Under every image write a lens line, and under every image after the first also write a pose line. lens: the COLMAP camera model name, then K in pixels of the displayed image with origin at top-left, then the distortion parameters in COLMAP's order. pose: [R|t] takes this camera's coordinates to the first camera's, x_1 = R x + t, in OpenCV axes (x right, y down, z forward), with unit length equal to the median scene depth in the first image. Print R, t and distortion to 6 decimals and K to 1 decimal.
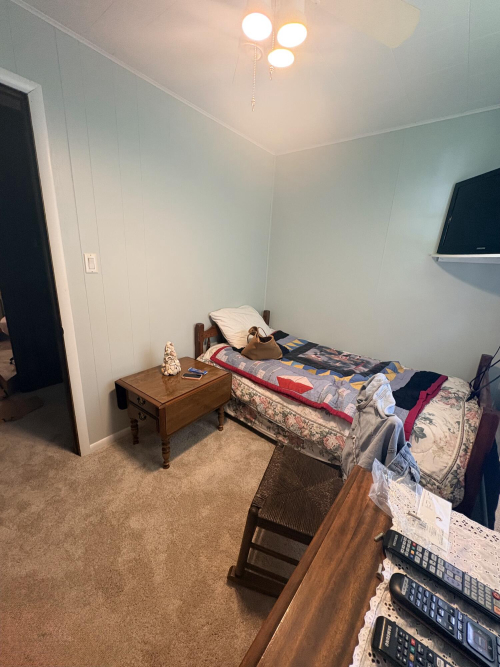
lens RADIAL K [[265.6, 0, 250.6], [0, 265.6, 332.7], [0, 0, 1]] dist [-0.000943, 0.000524]
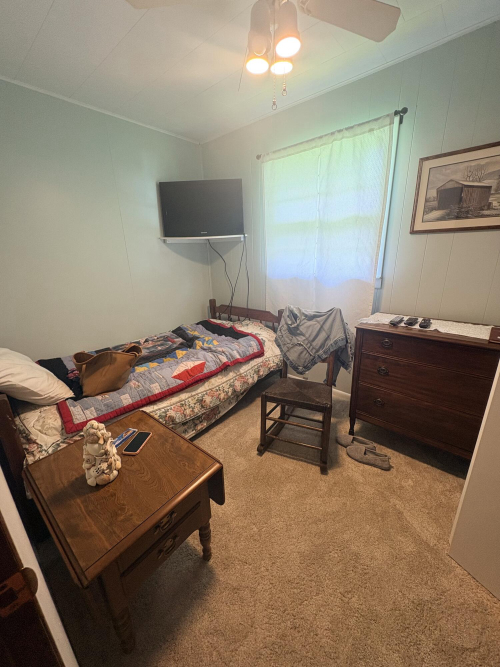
lens RADIAL K [[265.6, 0, 250.4], [0, 265.6, 332.7], [0, 0, 1]] dist [-0.000943, 0.000524]
pose [[0.031834, -0.347299, 0.937214, -0.684446], [0.302013, 0.897200, 0.322213, -0.180255], [-0.952772, 0.272794, 0.133450, 0.587567]]
